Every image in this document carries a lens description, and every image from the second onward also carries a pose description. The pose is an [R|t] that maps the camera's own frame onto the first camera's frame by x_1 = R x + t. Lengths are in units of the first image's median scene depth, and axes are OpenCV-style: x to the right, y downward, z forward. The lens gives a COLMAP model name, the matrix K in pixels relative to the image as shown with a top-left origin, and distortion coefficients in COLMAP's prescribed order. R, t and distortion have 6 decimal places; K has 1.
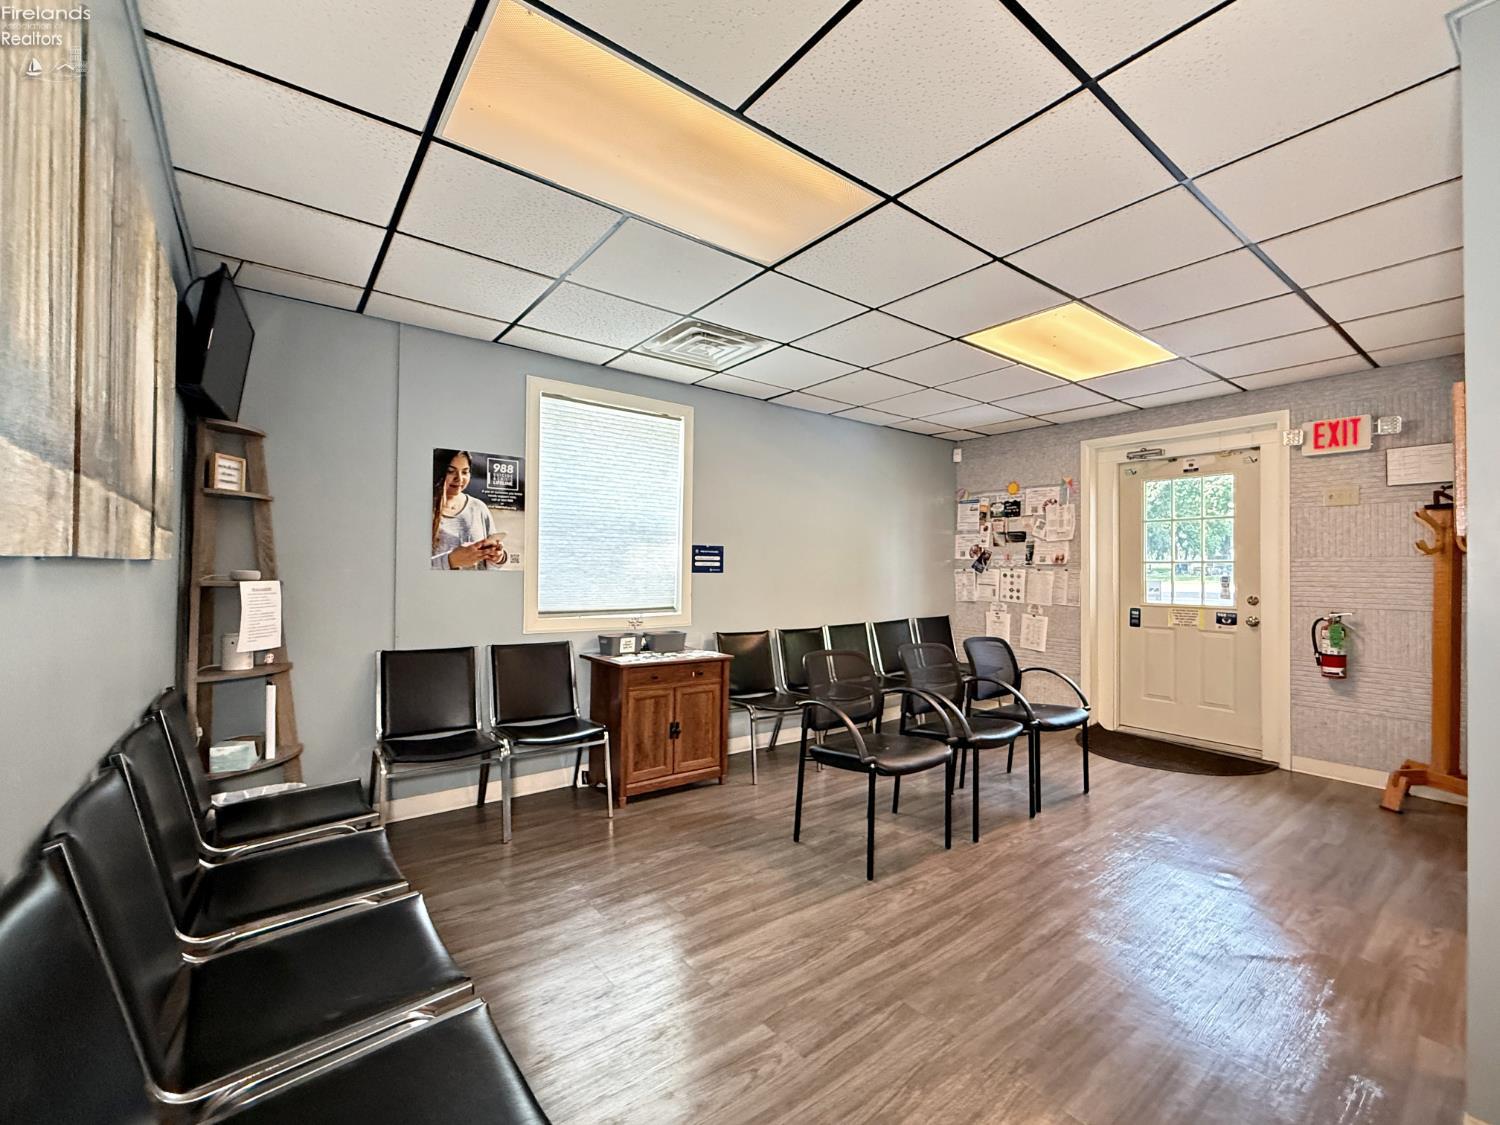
lens RADIAL K [[609.1, 0, 754.0], [0, 609.1, 576.0], [0, 0, 1]] dist [-0.019147, 0.001032]
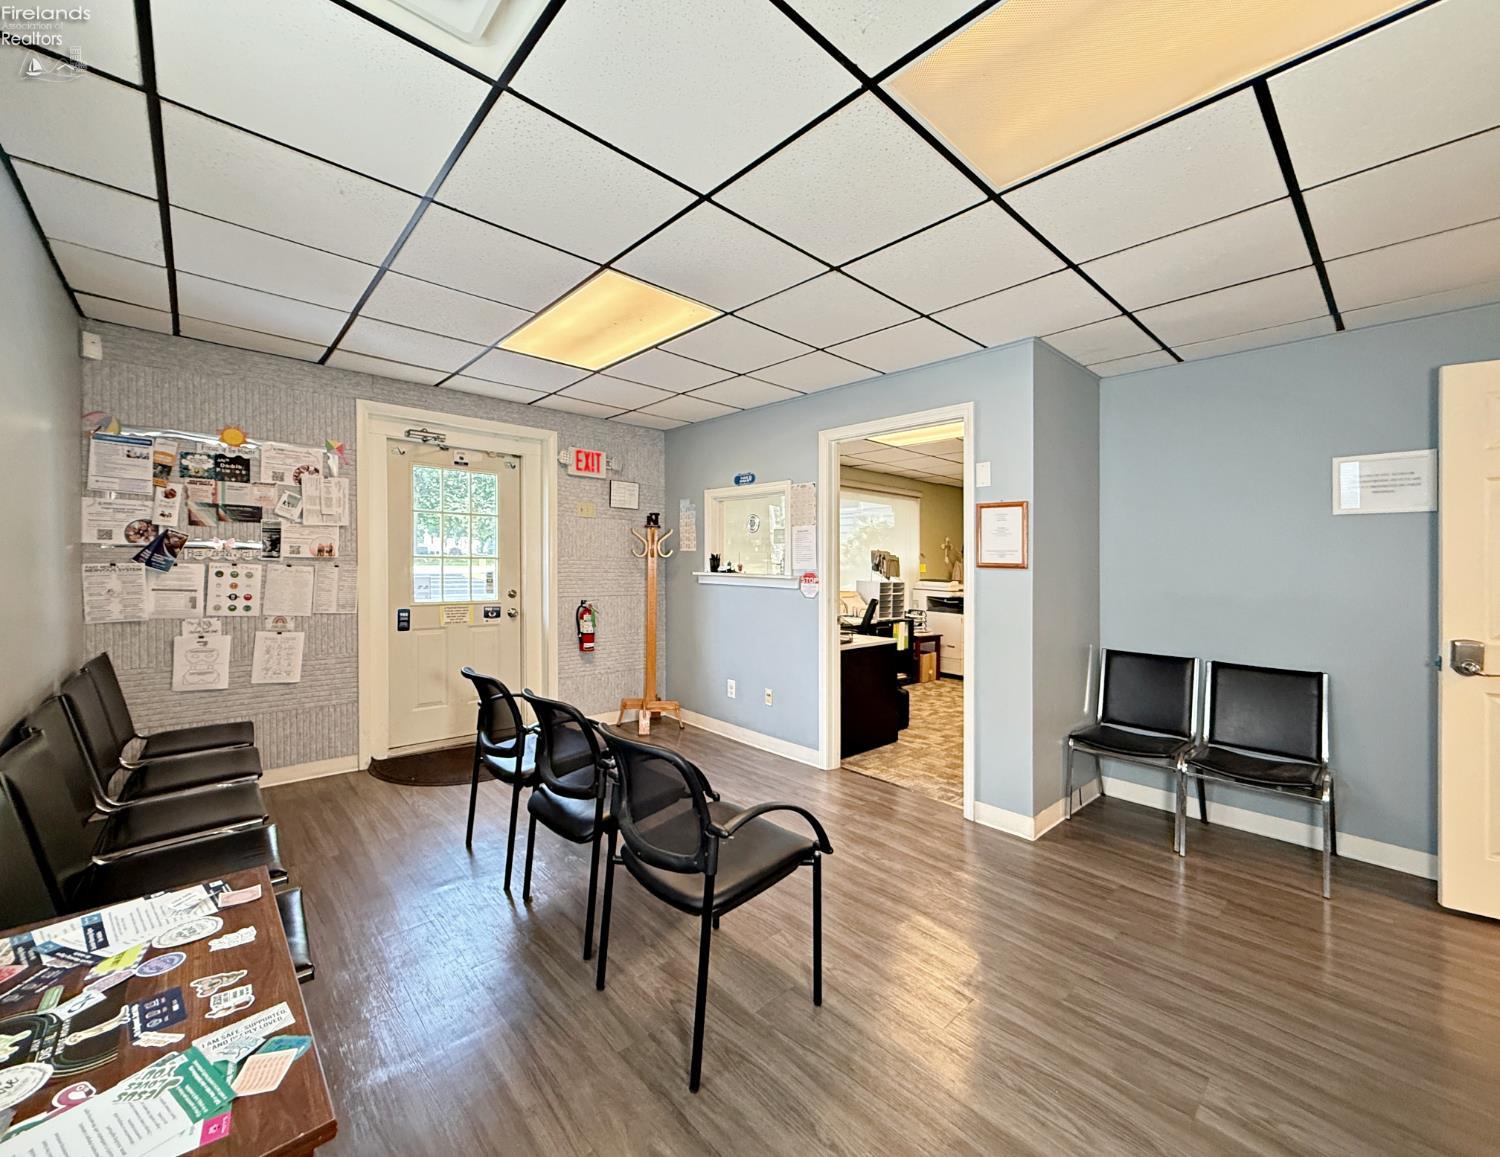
lens RADIAL K [[617.1, 0, 743.1], [0, 617.1, 577.0], [0, 0, 1]] dist [0.022663, -0.000484]
pose [[-0.058342, -0.027101, 0.997929, -0.272216], [-0.004964, 0.999627, 0.026857, -0.018771], [-0.998284, -0.003387, -0.058455, 0.528509]]
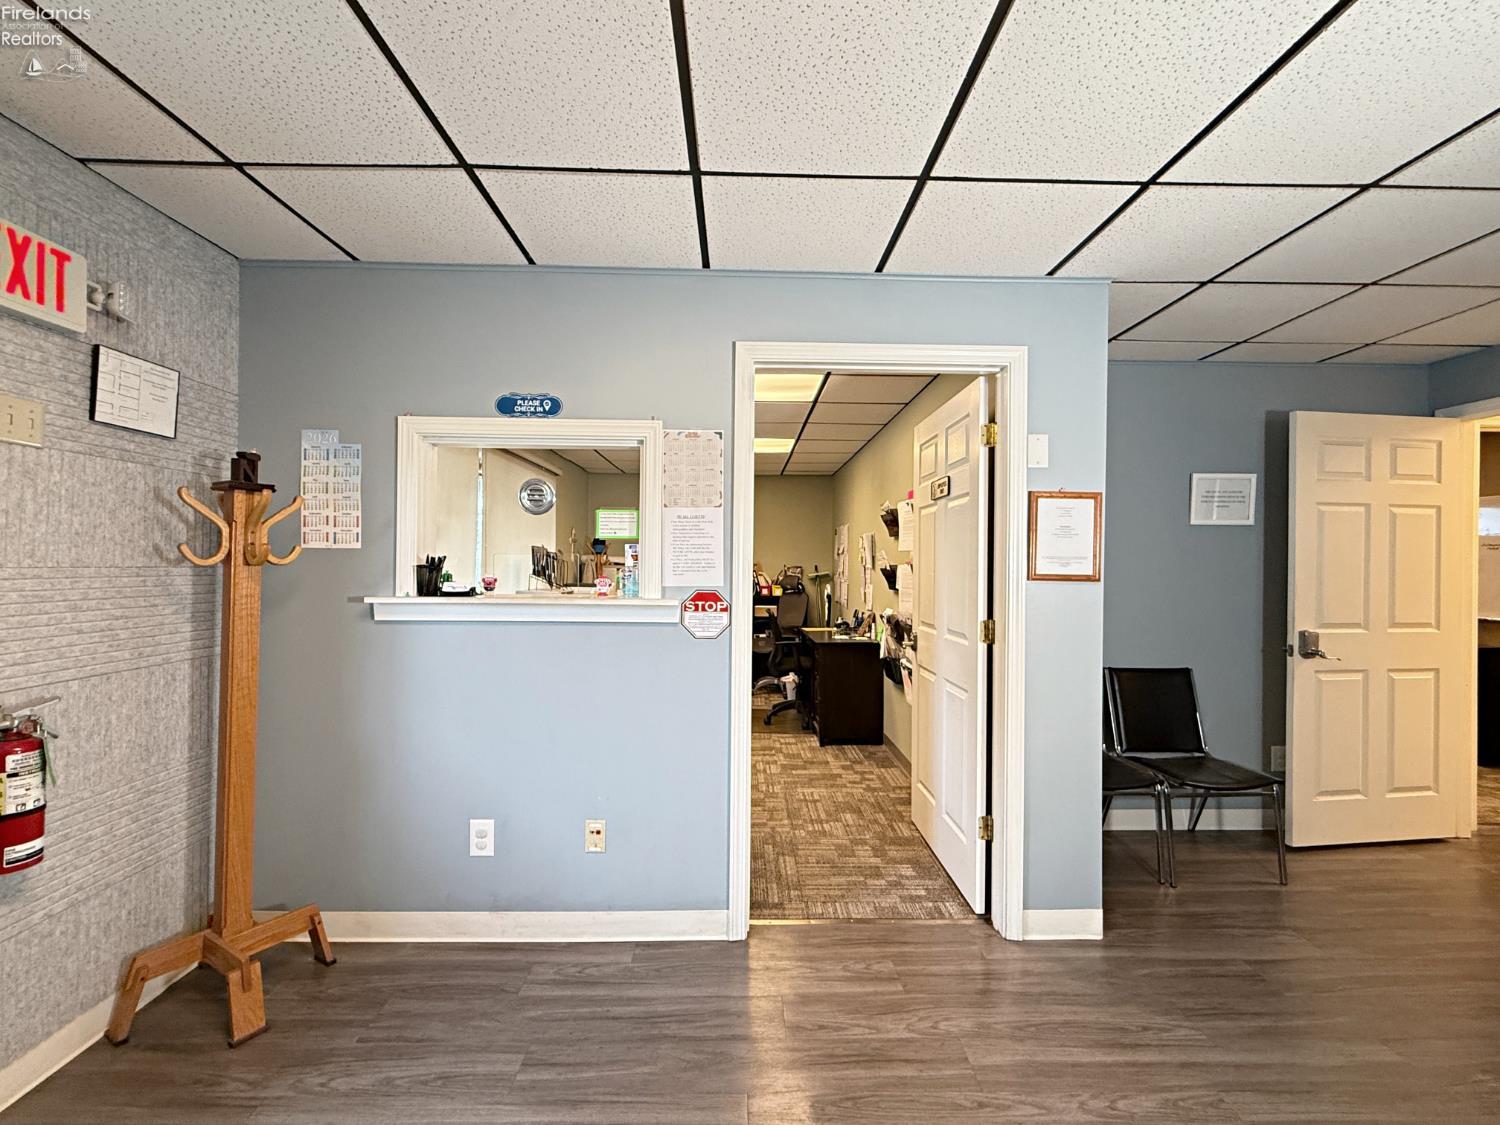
lens RADIAL K [[636.9, 0, 764.9], [0, 636.9, 560.2], [0, 0, 1]] dist [-0.004269, 0.000073]
pose [[-0.792963, -0.005451, 0.609246, 0.218495], [-0.002998, 0.999983, 0.005046, -0.029007], [-0.609263, 0.002175, -0.792966, 0.733416]]
